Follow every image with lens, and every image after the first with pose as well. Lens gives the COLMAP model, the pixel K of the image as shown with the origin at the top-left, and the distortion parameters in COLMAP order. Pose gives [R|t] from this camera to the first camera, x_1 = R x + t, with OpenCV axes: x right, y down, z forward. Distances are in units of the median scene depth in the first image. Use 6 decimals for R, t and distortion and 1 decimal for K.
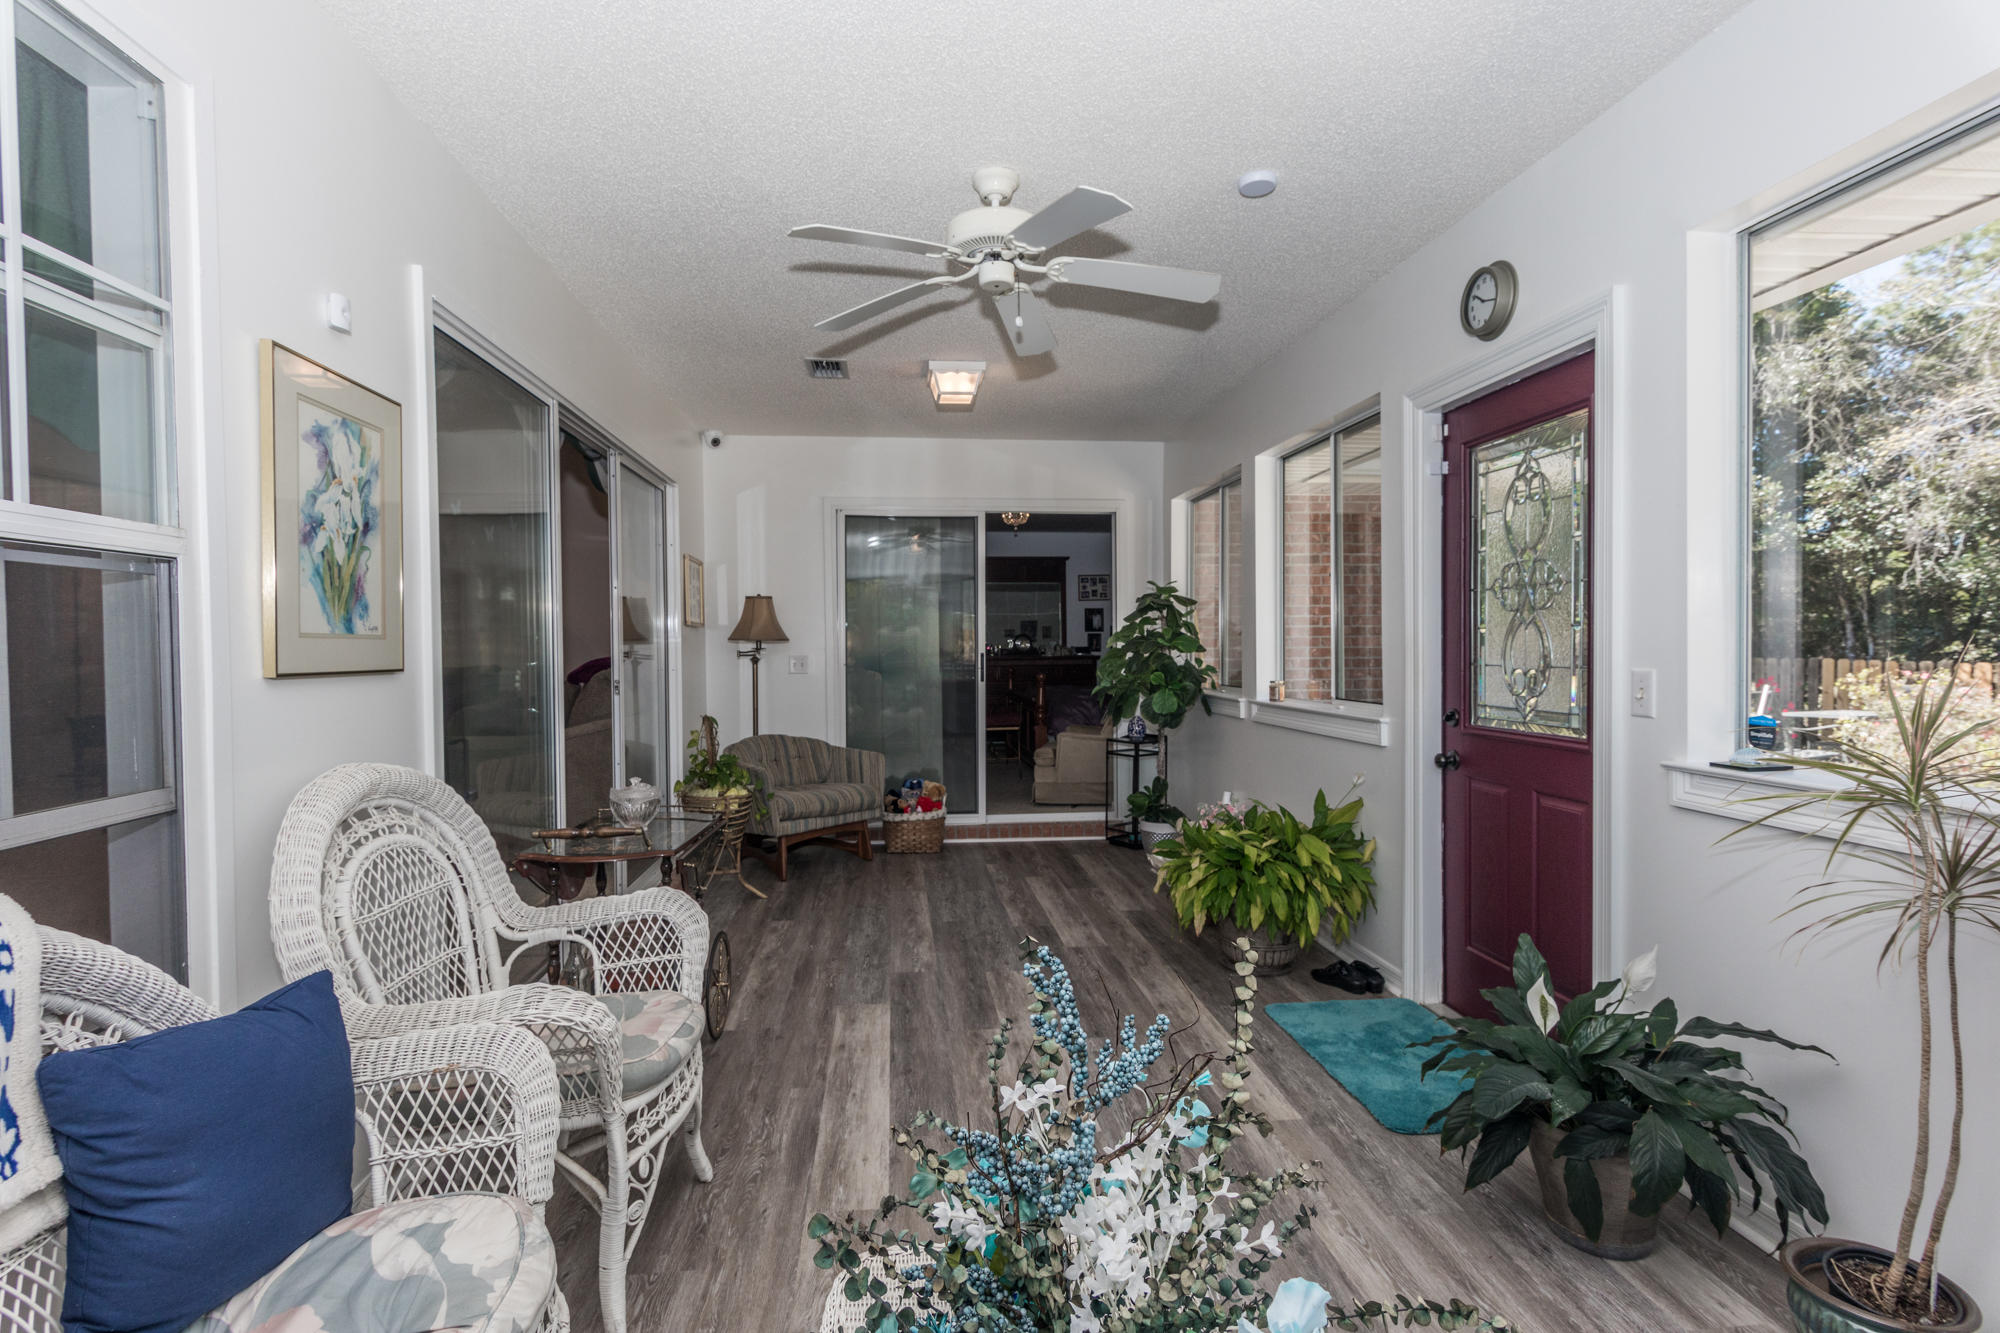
lens RADIAL K [[1001.3, 0, 1000.4], [0, 1001.3, 668.0], [0, 0, 1]] dist [0.006477, 0.000818]
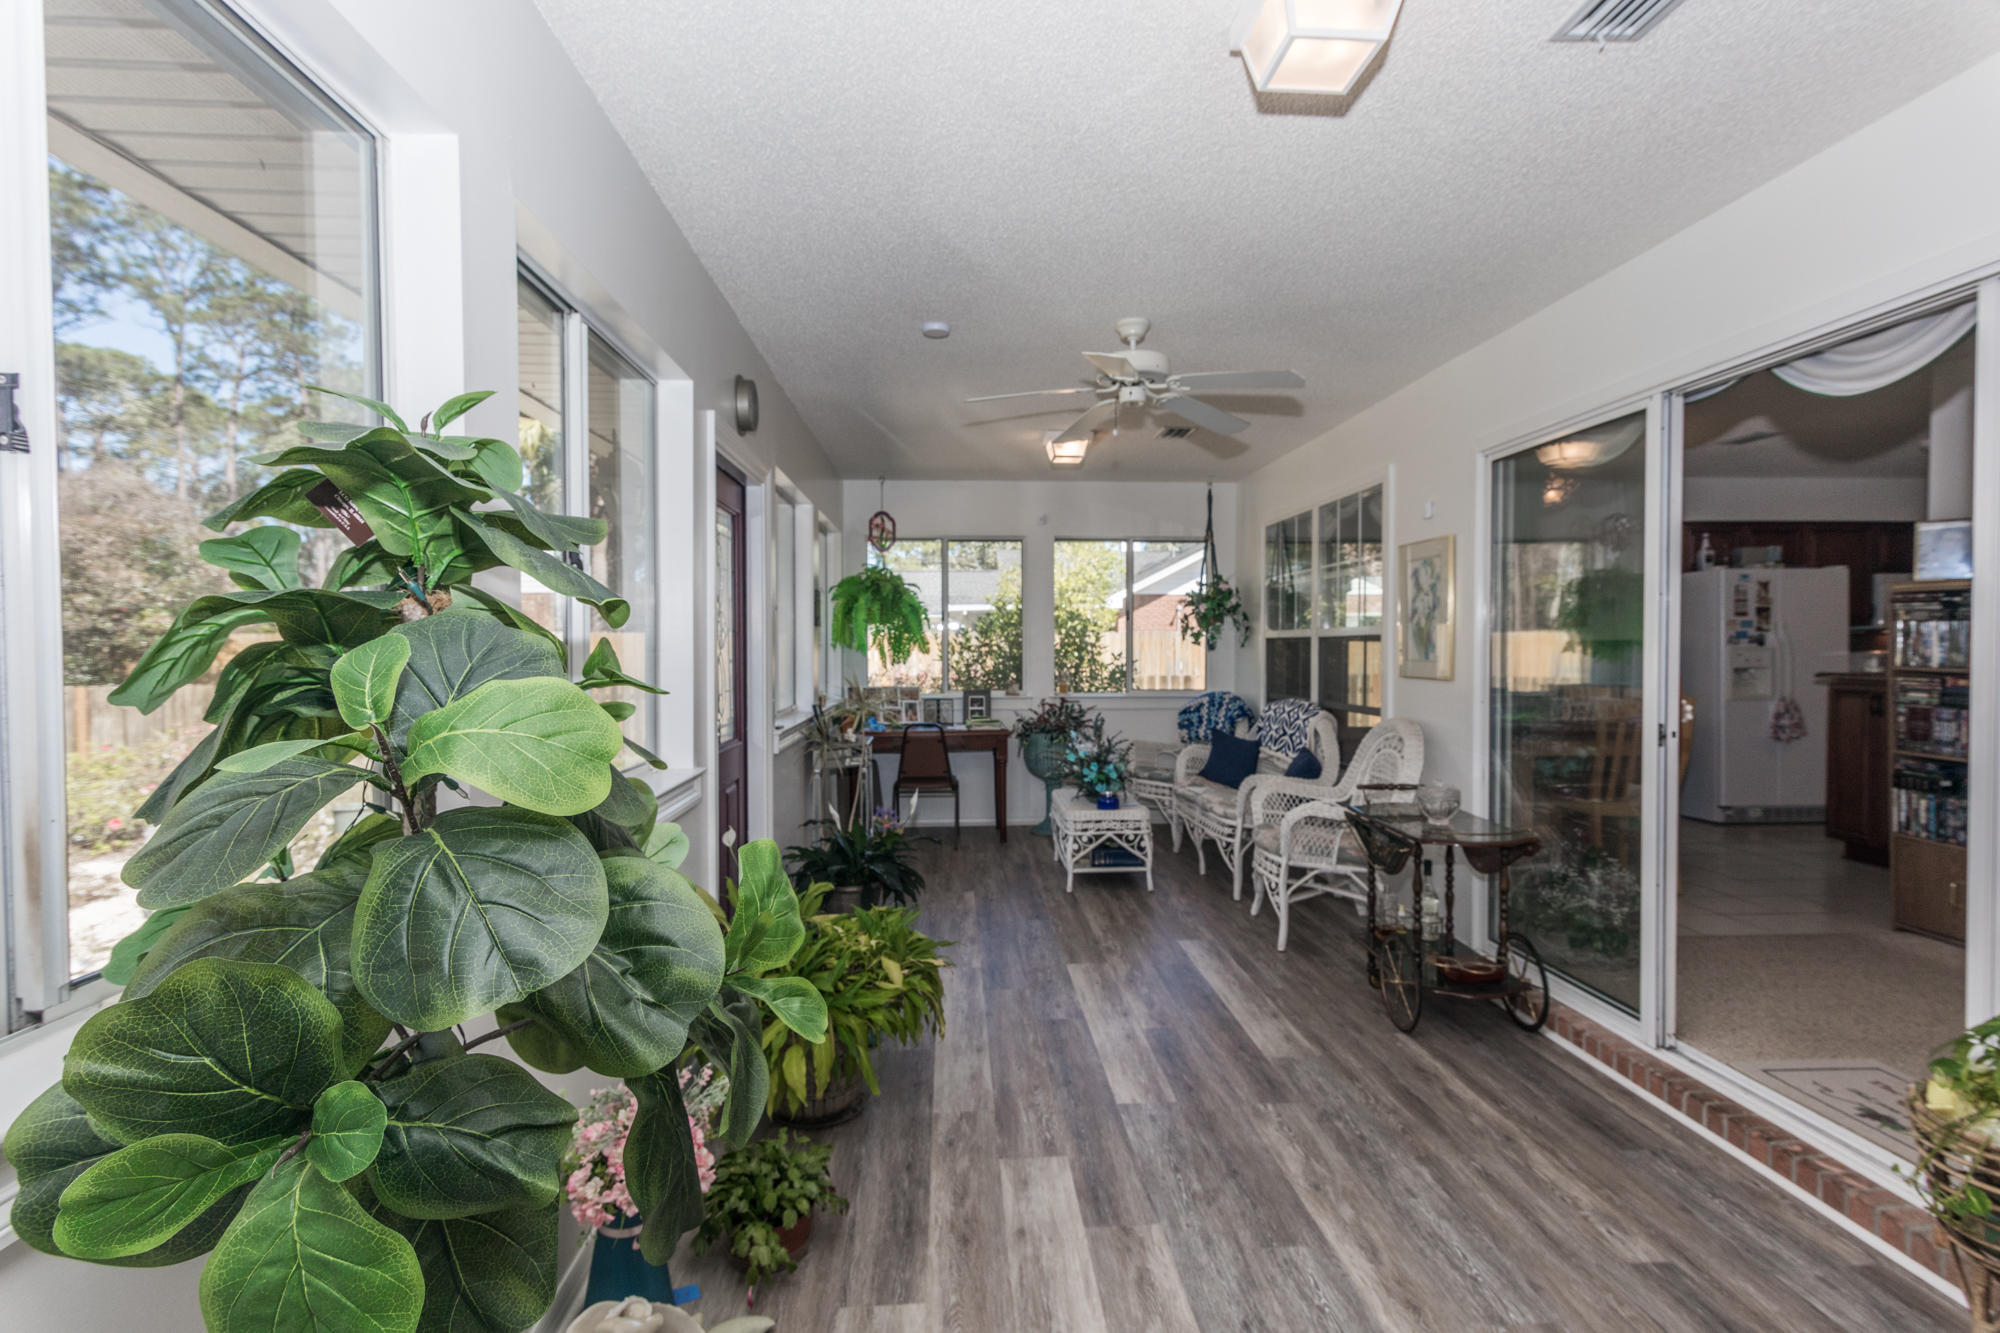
lens RADIAL K [[961.0, 0, 993.5], [0, 961.0, 662.2], [0, 0, 1]] dist [0.002048, 0.000396]
pose [[-0.997535, 0.009701, 0.069490, 0.095435], [0.012479, 0.999135, 0.039662, -0.089883], [-0.069045, 0.040431, -0.996794, 2.300228]]
